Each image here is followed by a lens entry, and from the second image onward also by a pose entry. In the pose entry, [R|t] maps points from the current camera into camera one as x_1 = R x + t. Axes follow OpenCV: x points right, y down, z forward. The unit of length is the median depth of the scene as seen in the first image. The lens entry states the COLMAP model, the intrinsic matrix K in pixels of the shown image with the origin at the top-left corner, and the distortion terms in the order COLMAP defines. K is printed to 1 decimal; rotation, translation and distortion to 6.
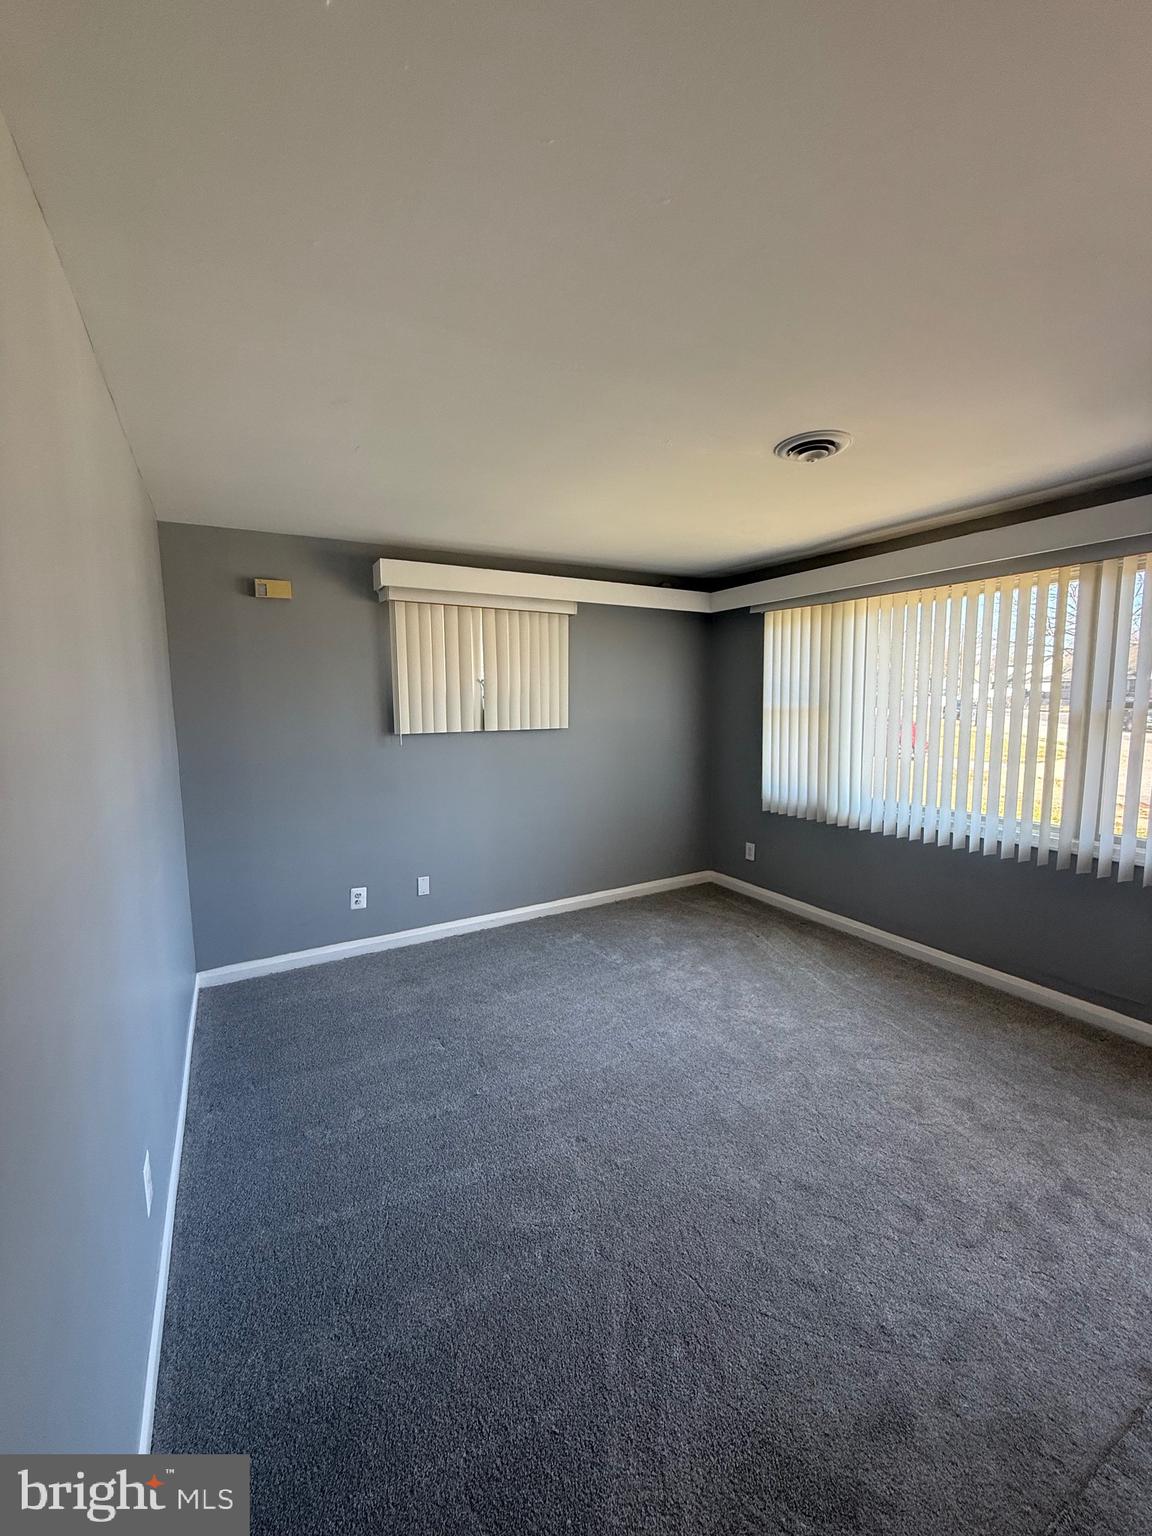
lens RADIAL K [[609.1, 0, 575.1], [0, 609.1, 765.2], [0, 0, 1]] dist [0.000747, -0.000310]
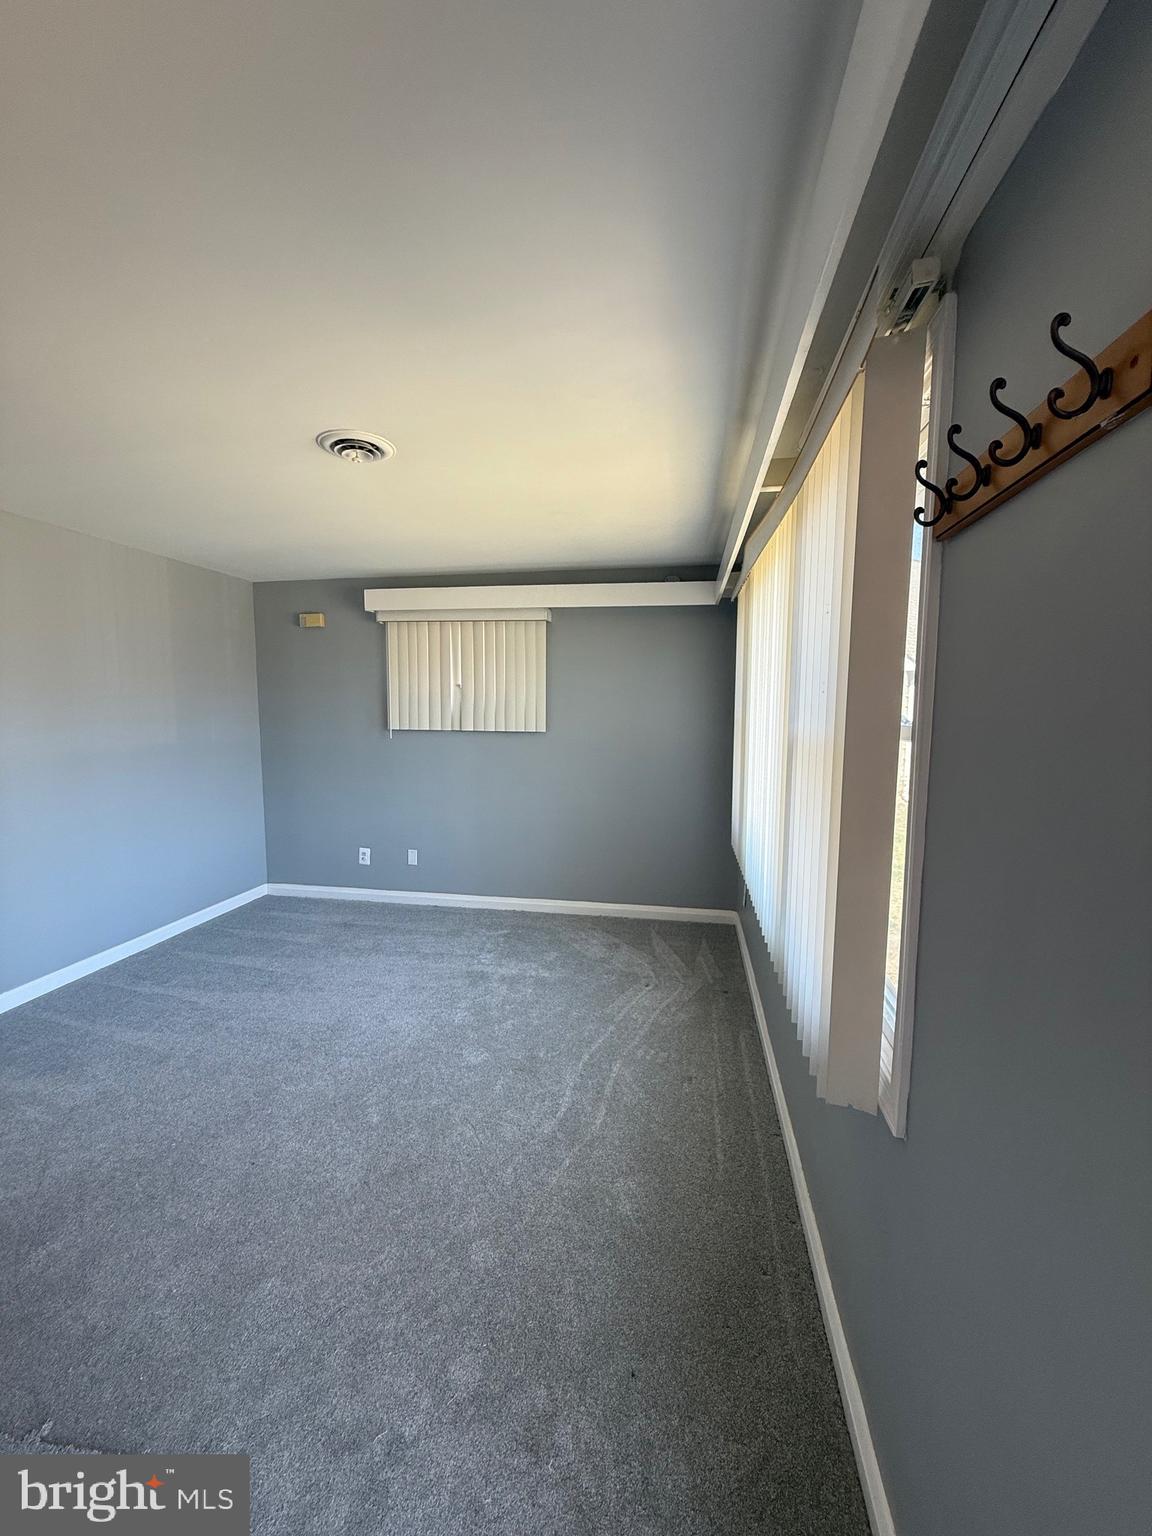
lens RADIAL K [[615.8, 0, 577.1], [0, 615.8, 759.4], [0, 0, 1]] dist [-0.001385, 0.000034]
pose [[0.770187, 0.076341, -0.633233, 0.744459], [-0.083231, 0.996351, 0.018885, -0.042128], [0.632365, 0.038160, 0.773731, 0.261347]]
